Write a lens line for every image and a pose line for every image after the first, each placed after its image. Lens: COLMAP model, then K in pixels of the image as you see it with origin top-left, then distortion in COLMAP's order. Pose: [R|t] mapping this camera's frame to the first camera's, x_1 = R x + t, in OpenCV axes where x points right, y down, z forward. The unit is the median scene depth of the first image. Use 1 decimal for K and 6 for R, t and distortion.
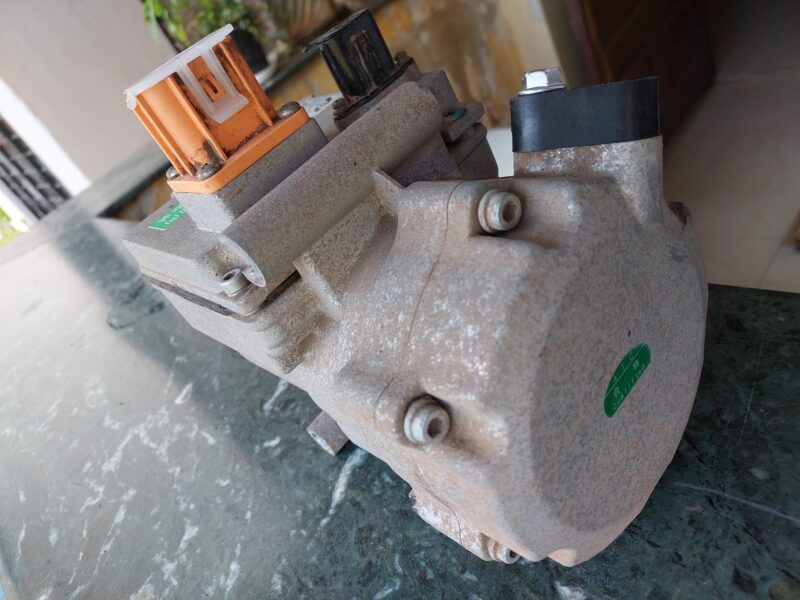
lens RADIAL K [[598.3, 0, 391.0], [0, 598.3, 295.5], [0, 0, 1]] dist [0.003471, 0.010407]
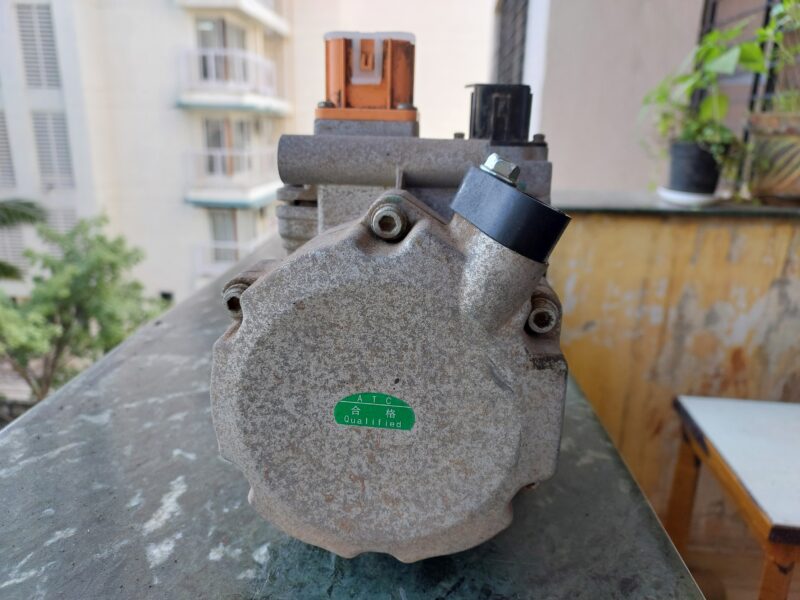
lens RADIAL K [[598.3, 0, 391.2], [0, 598.3, 286.9], [0, 0, 1]] dist [0.003471, 0.010407]
pose [[0.570155, 0.623741, -0.534668, 0.601729], [-0.689306, 0.717292, 0.101732, -0.114127], [0.446968, 0.310547, 0.838916, 0.015643]]
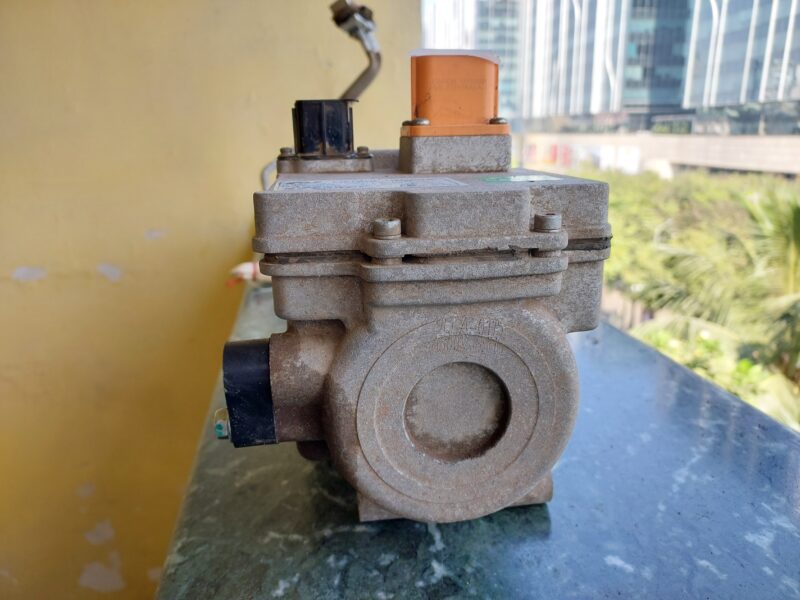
lens RADIAL K [[598.3, 0, 402.7], [0, 598.3, 295.3], [0, 0, 1]] dist [0.003471, 0.010407]
pose [[-0.722028, 0.303349, 0.621816, -0.748852], [0.641484, 0.630203, 0.437426, -0.556655], [-0.259178, 0.714719, -0.649618, 1.806987]]
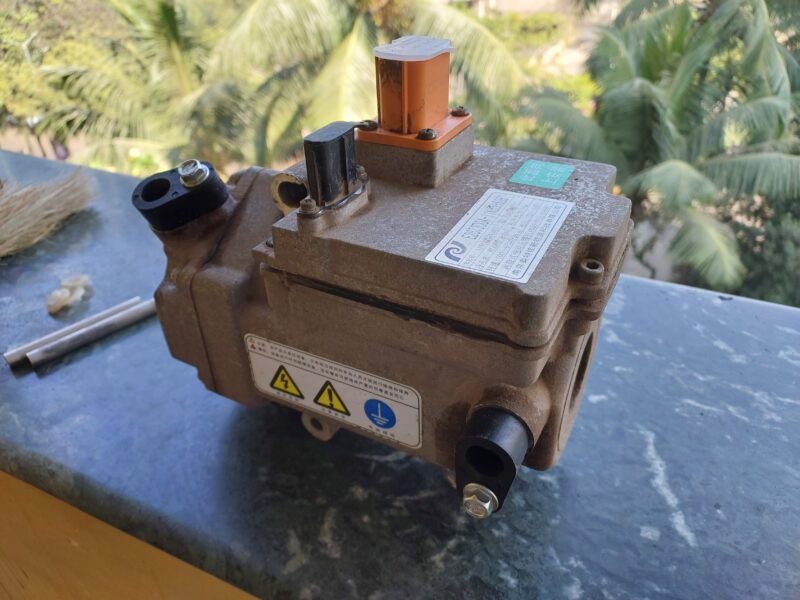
lens RADIAL K [[598.3, 0, 401.3], [0, 598.3, 298.1], [0, 0, 1]] dist [0.003471, 0.010407]
pose [[-0.838680, 0.544308, 0.018551, -0.044754], [0.176884, 0.240014, 0.954518, -1.170585], [0.515100, 0.803817, -0.297575, 1.399185]]
